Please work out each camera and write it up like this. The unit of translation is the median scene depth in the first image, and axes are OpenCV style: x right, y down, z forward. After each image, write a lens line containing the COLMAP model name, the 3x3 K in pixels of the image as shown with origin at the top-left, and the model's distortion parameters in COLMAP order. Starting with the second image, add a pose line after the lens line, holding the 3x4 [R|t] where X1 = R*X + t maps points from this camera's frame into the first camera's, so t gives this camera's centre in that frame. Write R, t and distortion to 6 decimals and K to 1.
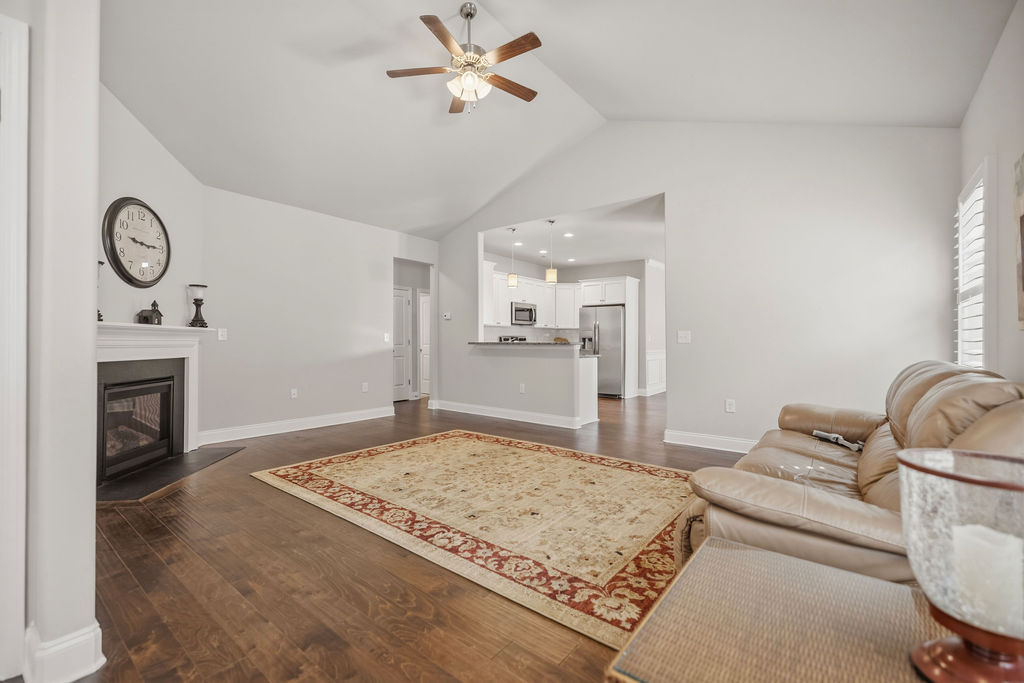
lens RADIAL K [[431.8, 0, 511.5], [0, 431.8, 336.1], [0, 0, 1]] dist [0.000844, 0.000062]
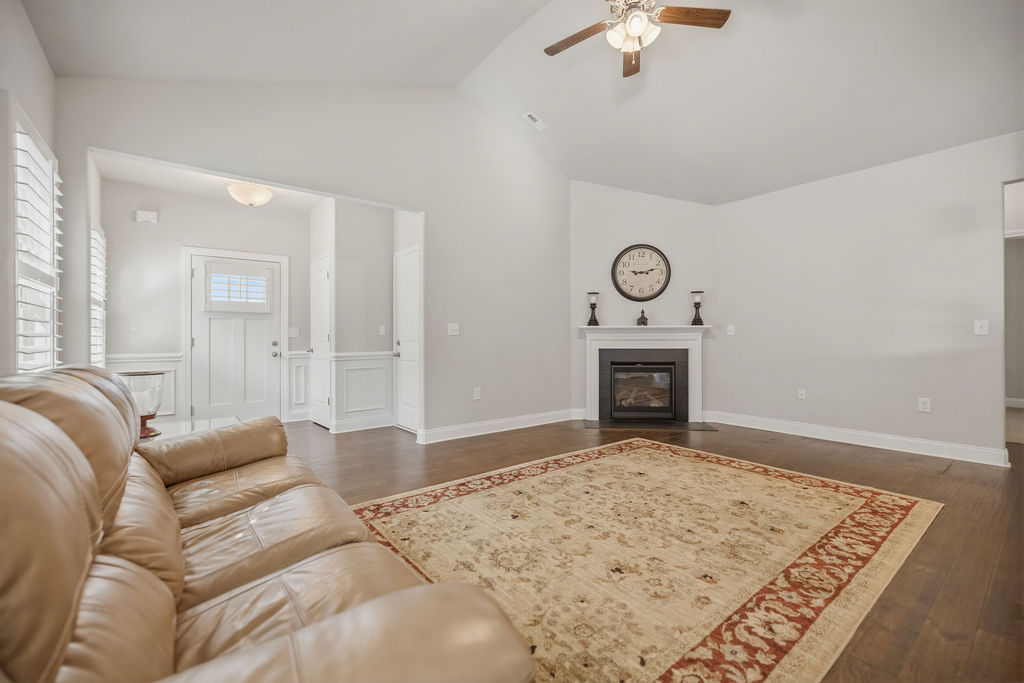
lens RADIAL K [[431.8, 0, 514.9], [0, 431.8, 335.2], [0, 0, 1]] dist [0.000844, 0.000062]
pose [[-0.221759, -0.006789, -0.975078, 0.848694], [0.015907, 0.999818, -0.010579, 0.018157], [0.974972, -0.017856, -0.221611, 1.050719]]
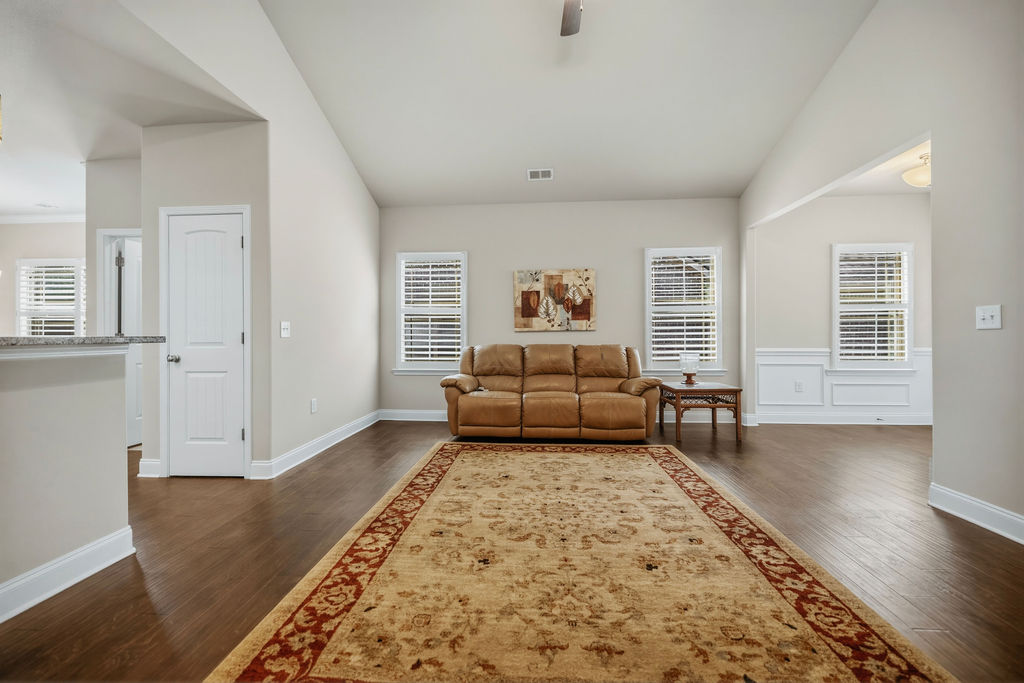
lens RADIAL K [[431.8, 0, 506.4], [0, 431.8, 336.9], [0, 0, 1]] dist [0.000844, 0.000062]
pose [[-0.564275, -0.000125, 0.825587, -0.670156], [-0.007717, 0.999957, -0.005123, 0.023455], [-0.825551, -0.009262, -0.564252, 1.646340]]
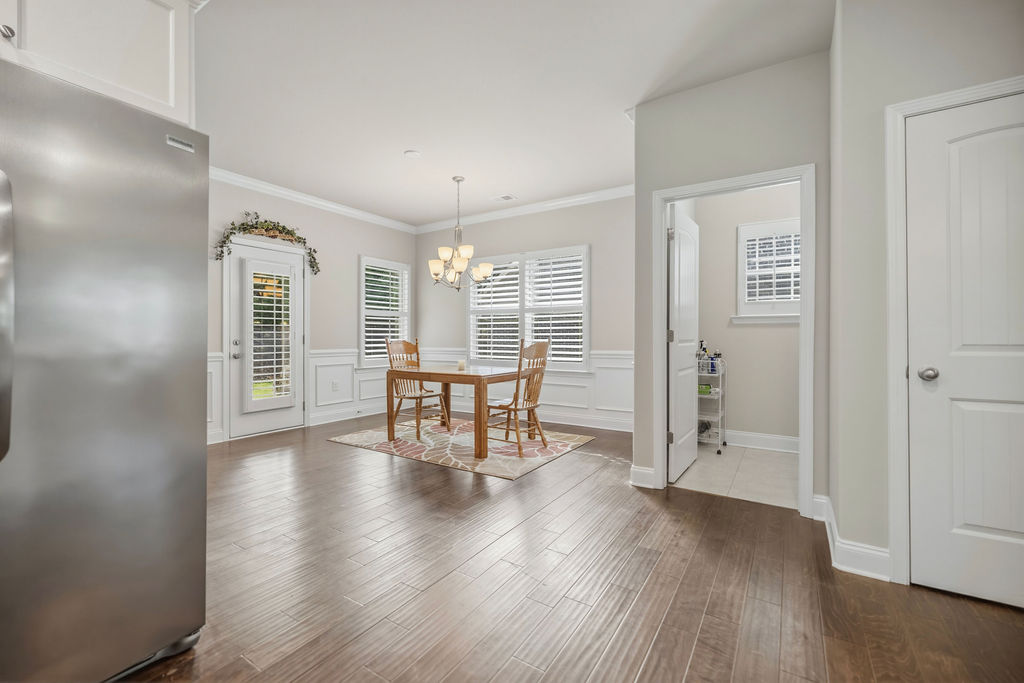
lens RADIAL K [[431.8, 0, 518.7], [0, 431.8, 337.3], [0, 0, 1]] dist [0.000844, 0.000062]
pose [[-0.105694, -0.005849, 0.994382, 0.003661], [-0.004002, 0.999977, 0.005456, 0.026700], [-0.994391, -0.003403, -0.105715, 2.212860]]
